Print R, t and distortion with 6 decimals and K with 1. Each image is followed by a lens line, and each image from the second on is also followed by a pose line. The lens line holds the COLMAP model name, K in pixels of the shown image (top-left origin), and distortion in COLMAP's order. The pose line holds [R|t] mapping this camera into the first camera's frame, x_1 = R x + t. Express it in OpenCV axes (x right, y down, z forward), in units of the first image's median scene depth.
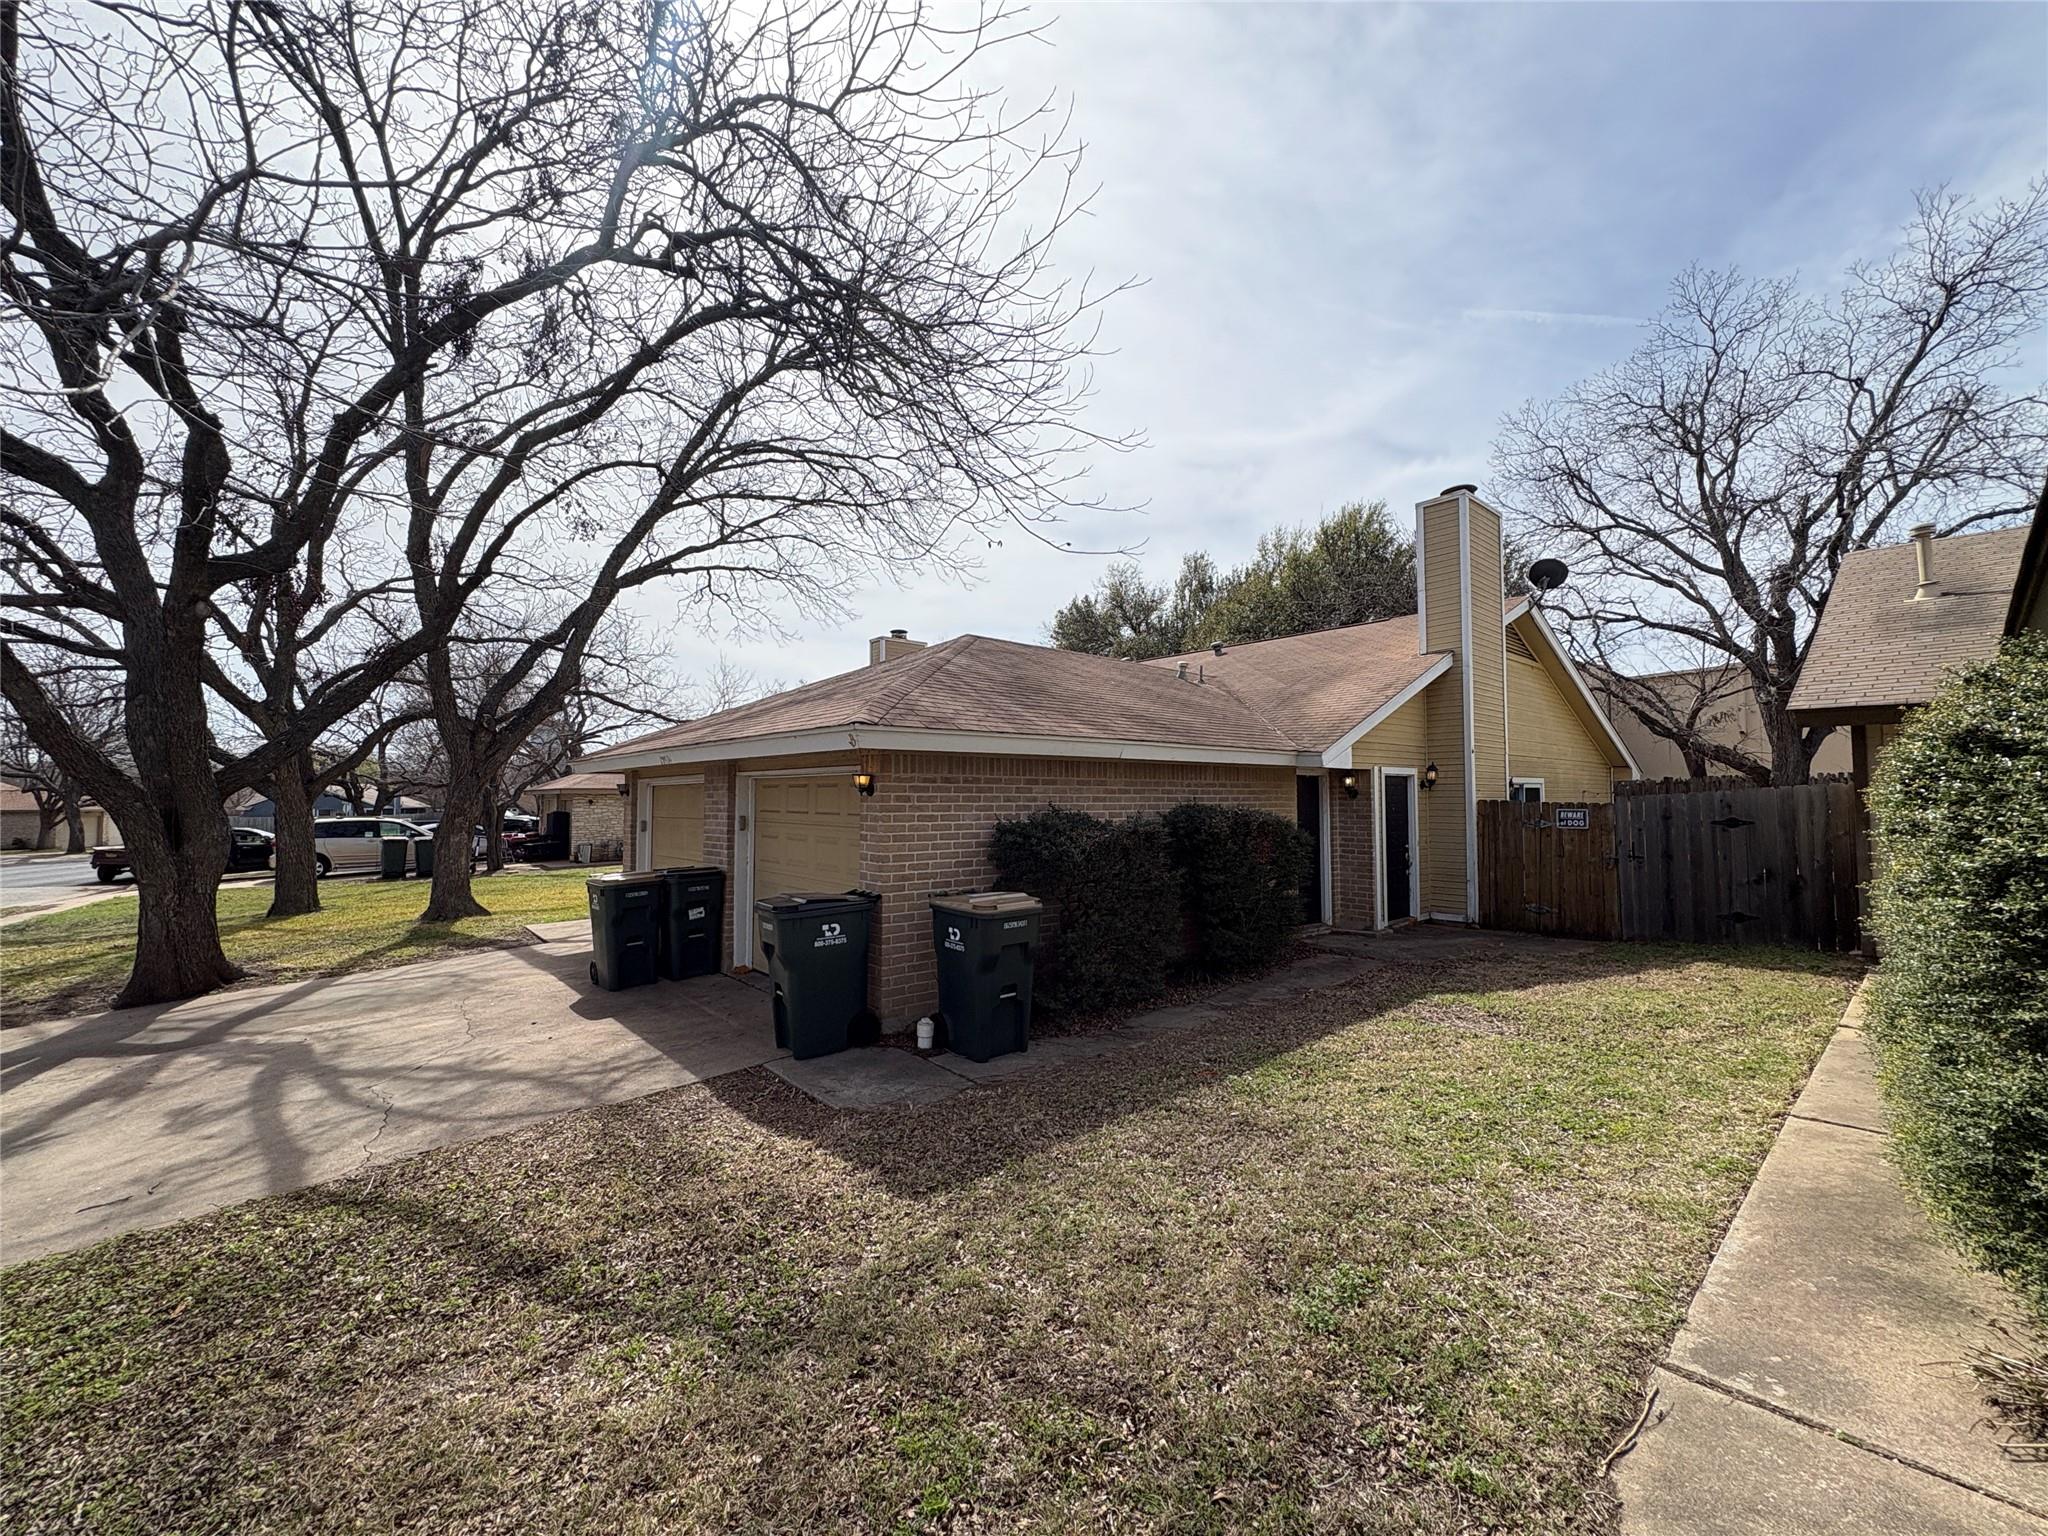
lens RADIAL K [[813.9, 0, 1078.5], [0, 813.9, 766.7], [0, 0, 1]] dist [-0.001598, 0.000932]
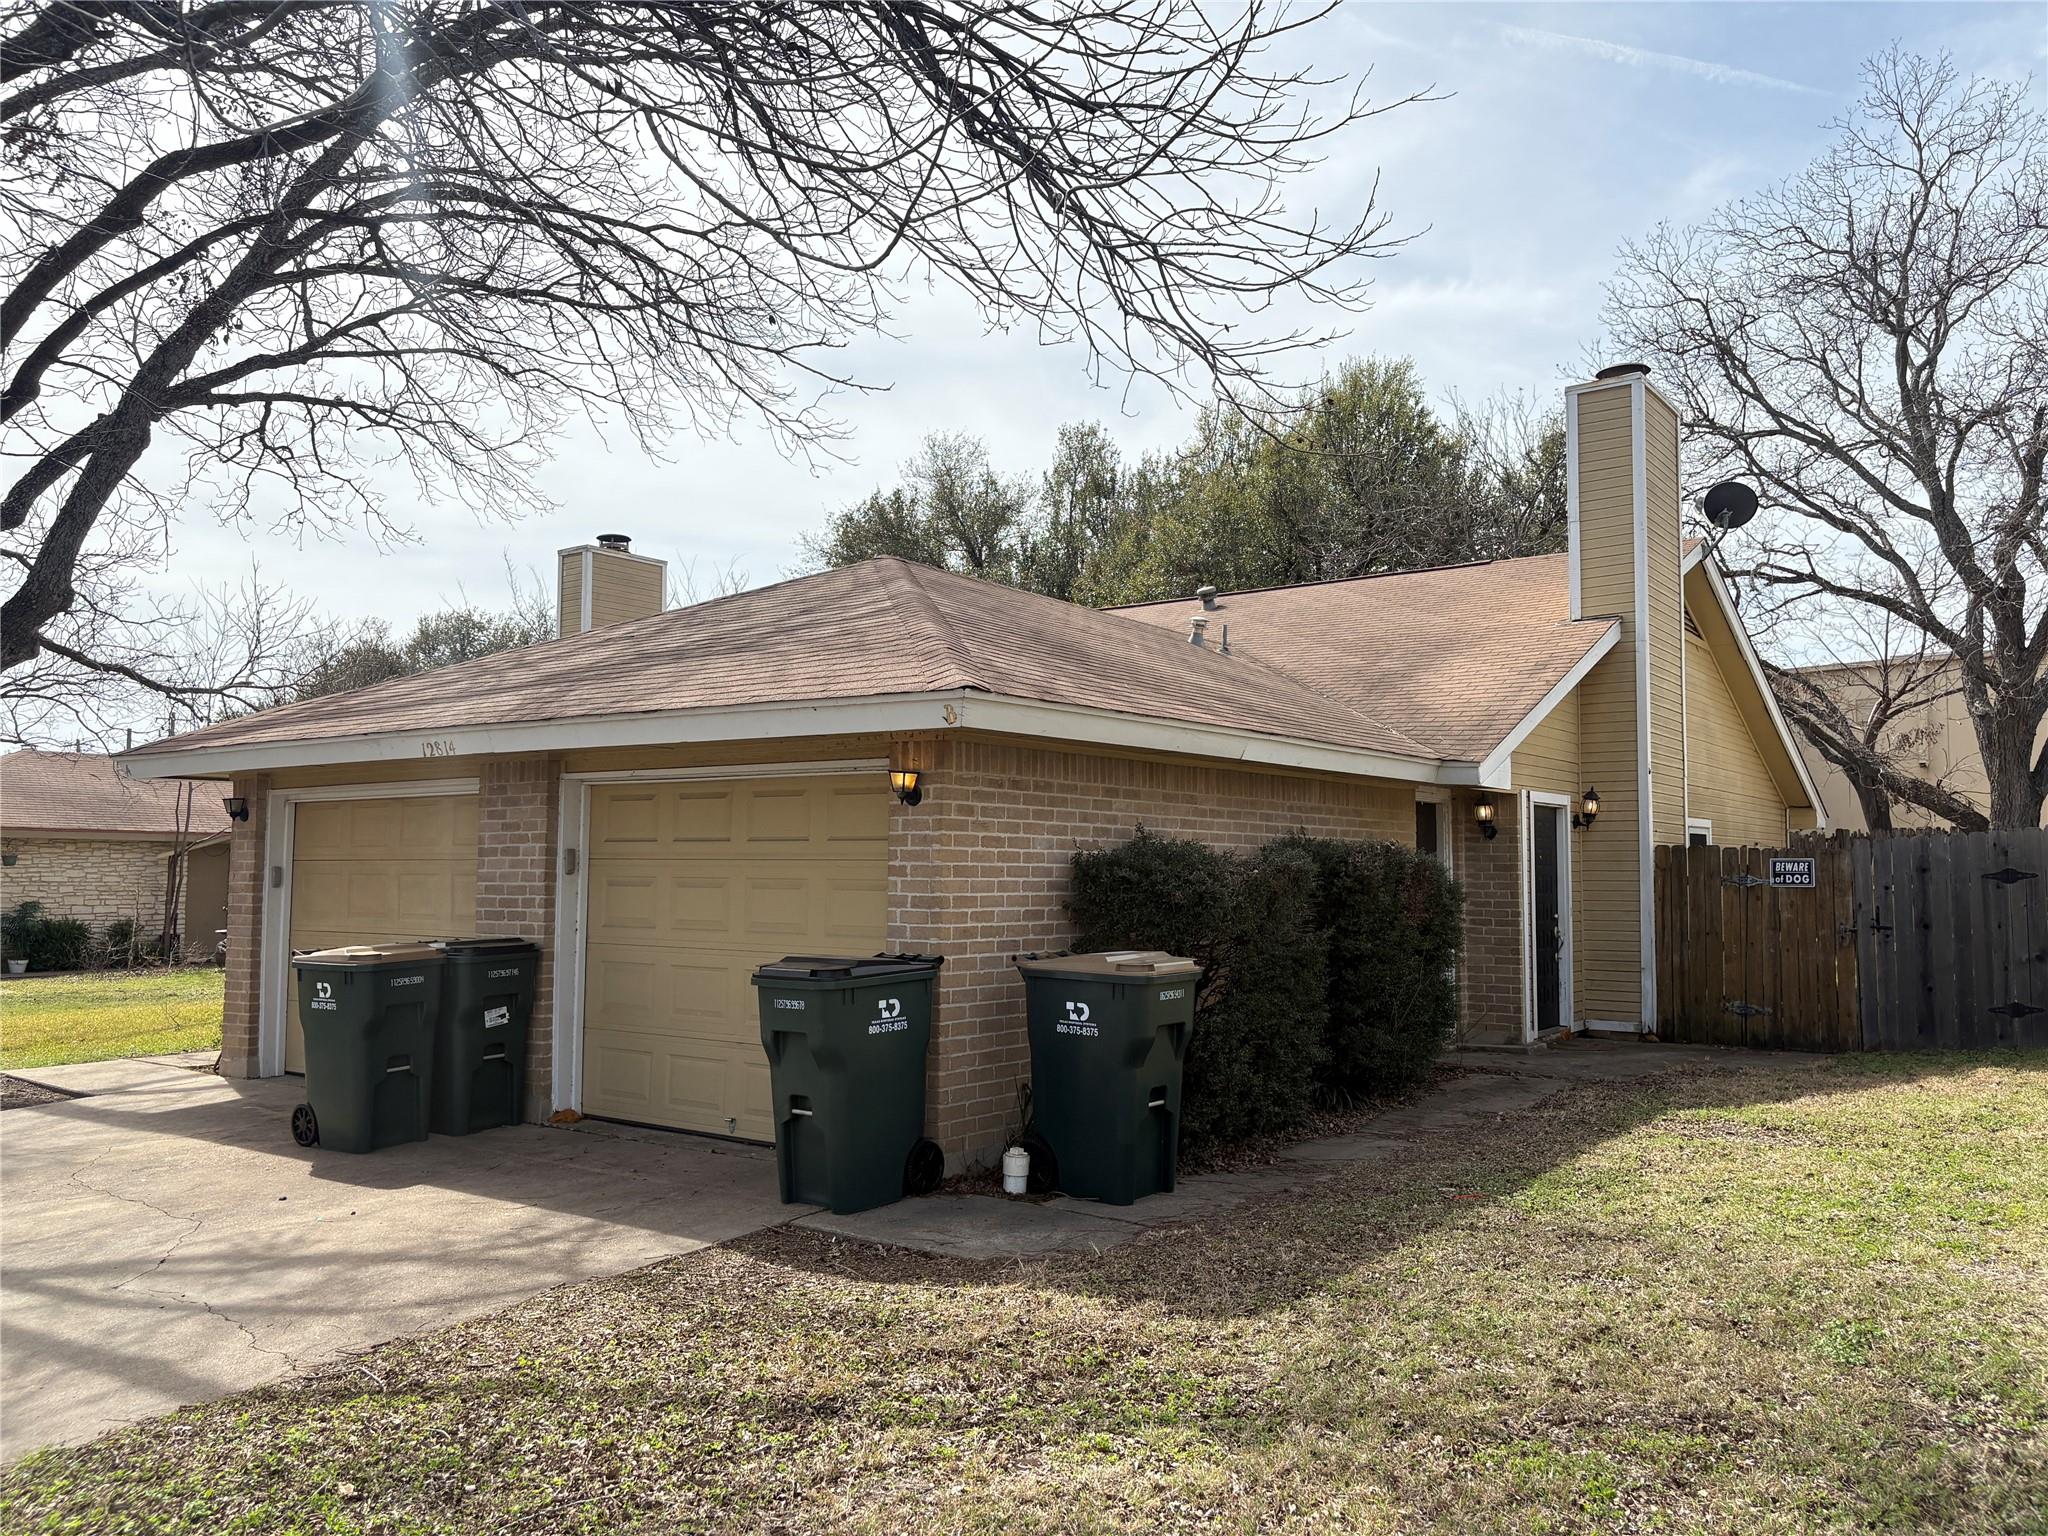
lens RADIAL K [[1524.9, 0, 1121.0], [0, 1524.9, 759.1], [0, 0, 1]] dist [0.027957, -0.027454]
pose [[0.976305, 0.025372, 0.214905, -0.373733], [-0.019605, 0.999389, -0.028924, 0.030247], [-0.215508, 0.024025, 0.976207, -0.222900]]
